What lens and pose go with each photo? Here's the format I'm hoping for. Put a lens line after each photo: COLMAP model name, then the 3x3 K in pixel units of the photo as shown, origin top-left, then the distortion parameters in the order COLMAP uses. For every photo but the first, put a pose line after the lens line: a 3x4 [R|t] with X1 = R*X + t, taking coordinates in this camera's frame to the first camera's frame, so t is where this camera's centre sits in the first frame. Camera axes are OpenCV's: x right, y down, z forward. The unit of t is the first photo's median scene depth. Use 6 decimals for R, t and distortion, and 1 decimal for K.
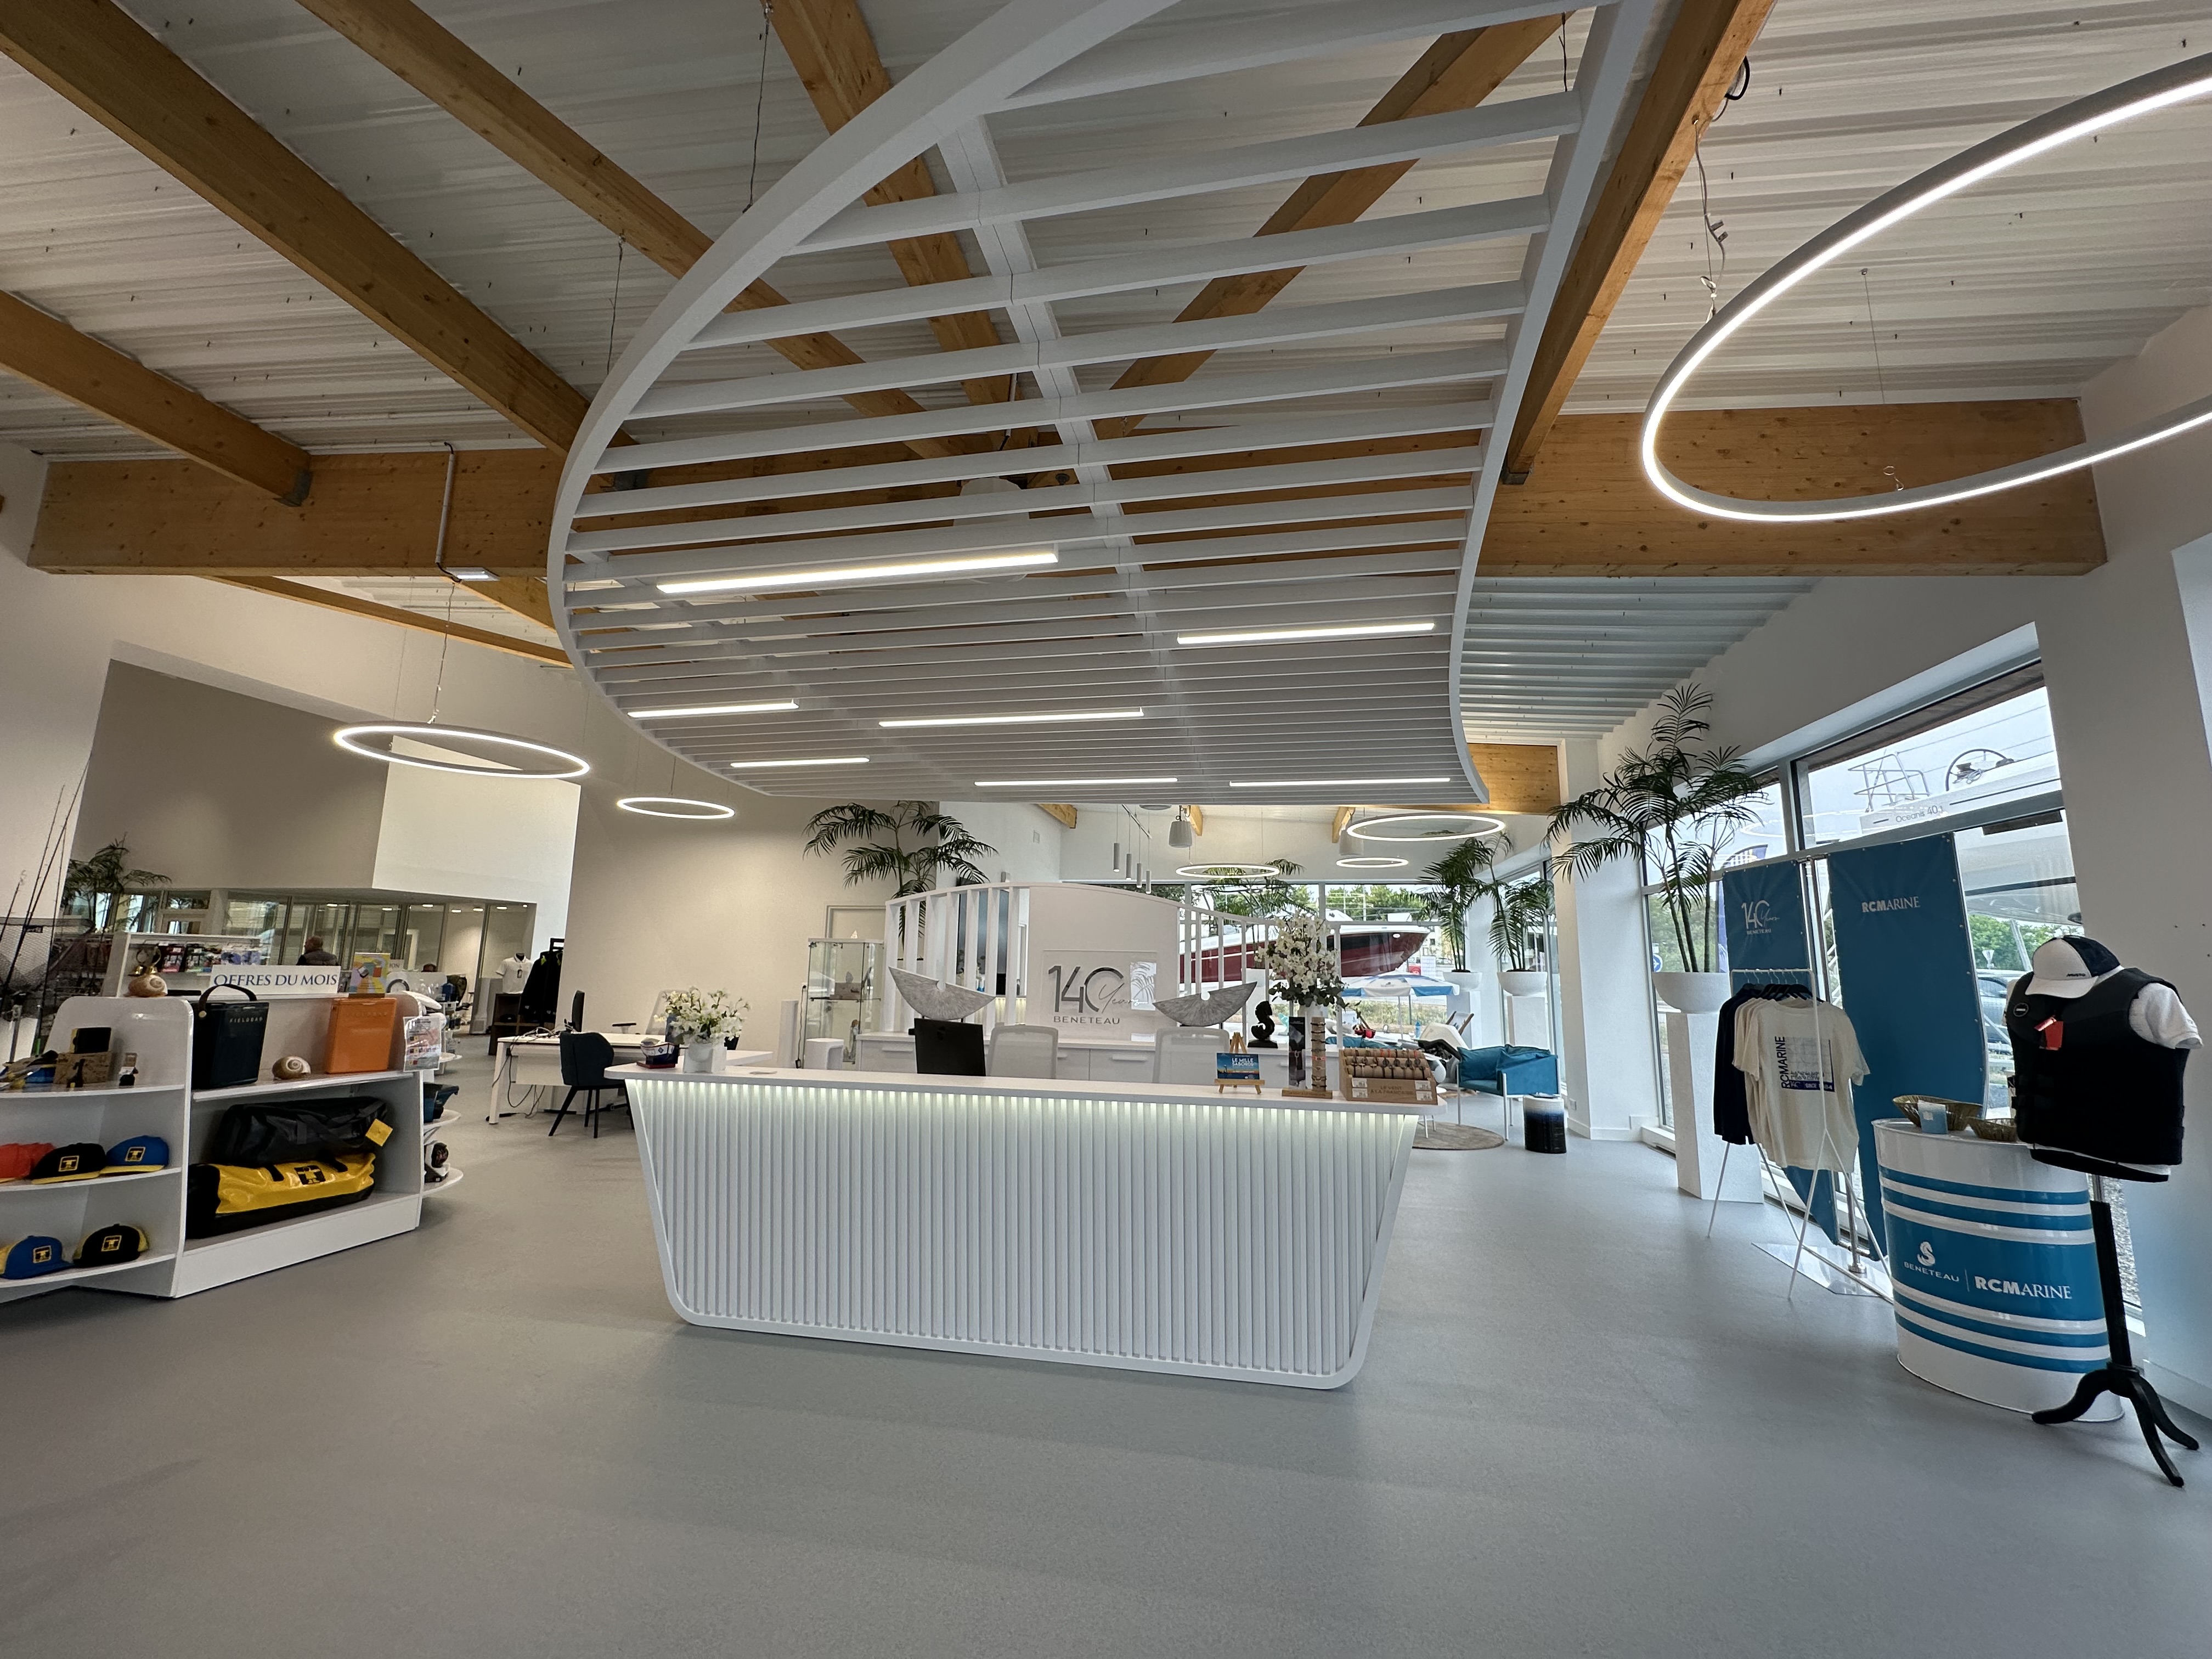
lens RADIAL K [[881.4, 0, 1106.0], [0, 881.4, 829.5], [0, 0, 1]] dist [0.000077, 0.000070]
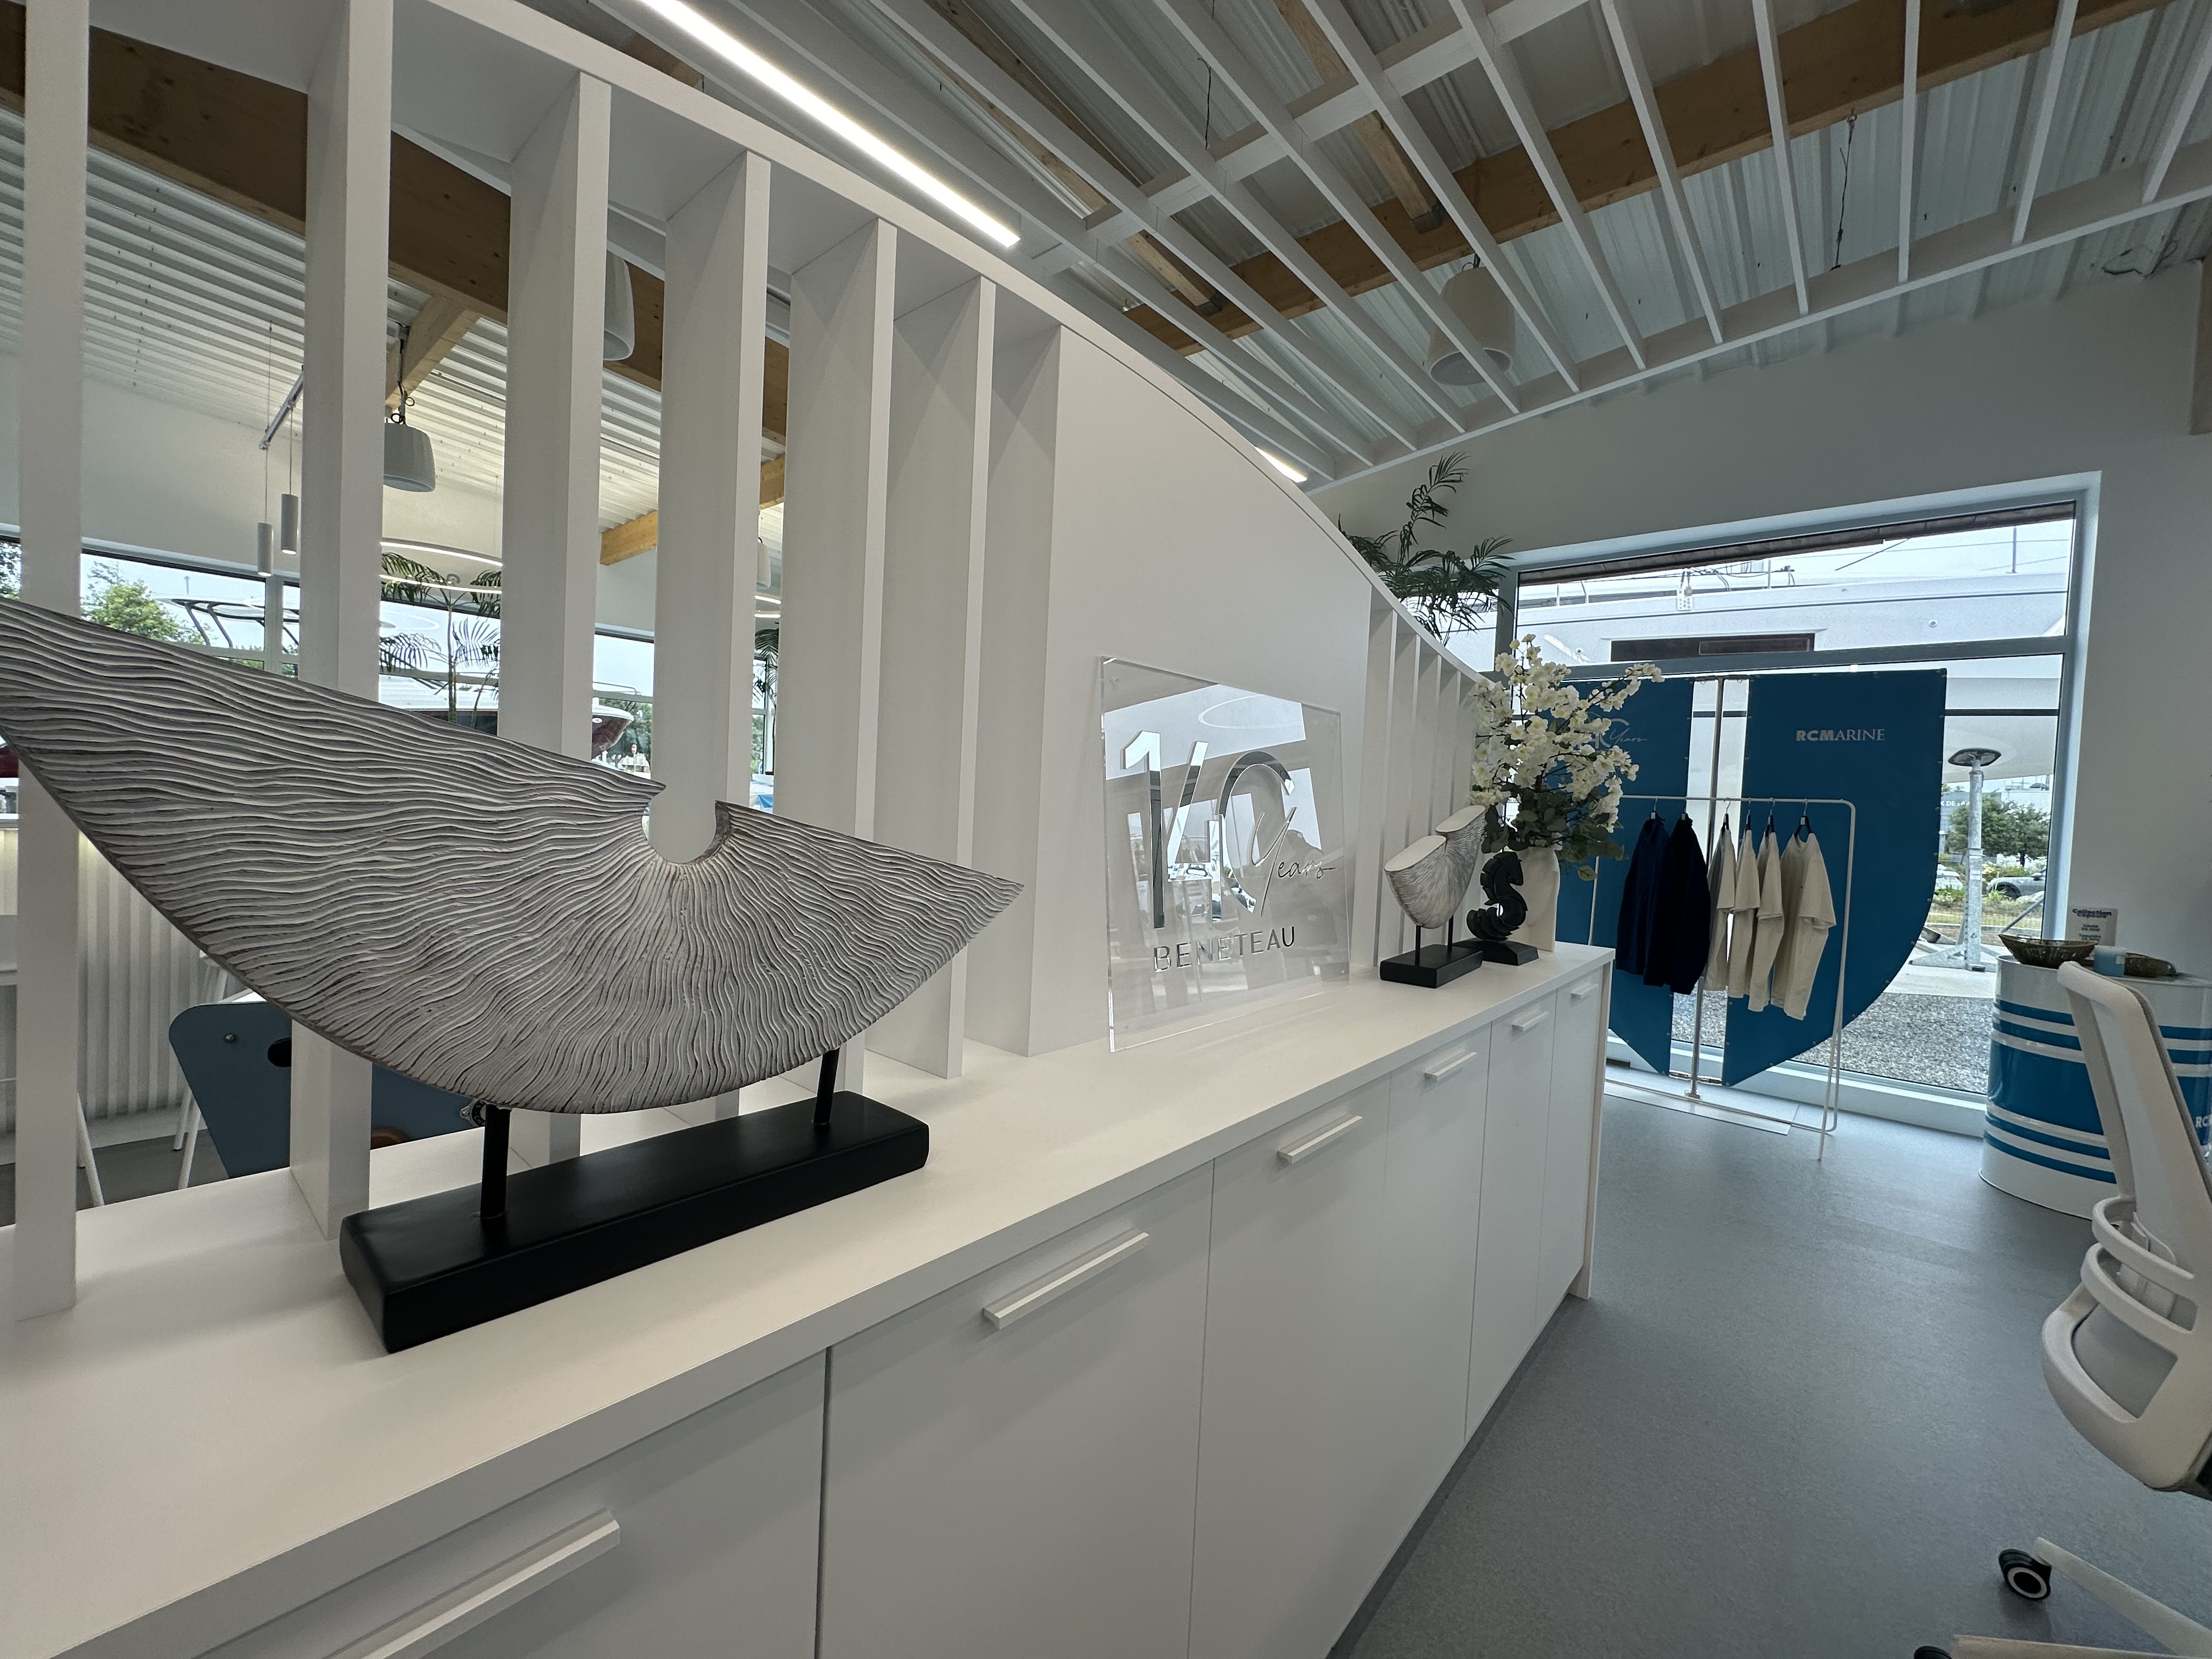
lens RADIAL K [[881.4, 0, 1106.0], [0, 881.4, 829.5], [0, 0, 1]] dist [0.000077, 0.000070]
pose [[0.503705, -0.022590, 0.863580, -0.285723], [-0.170987, 0.977274, 0.125296, 0.166135], [-0.846785, -0.210774, 0.488395, 0.973326]]
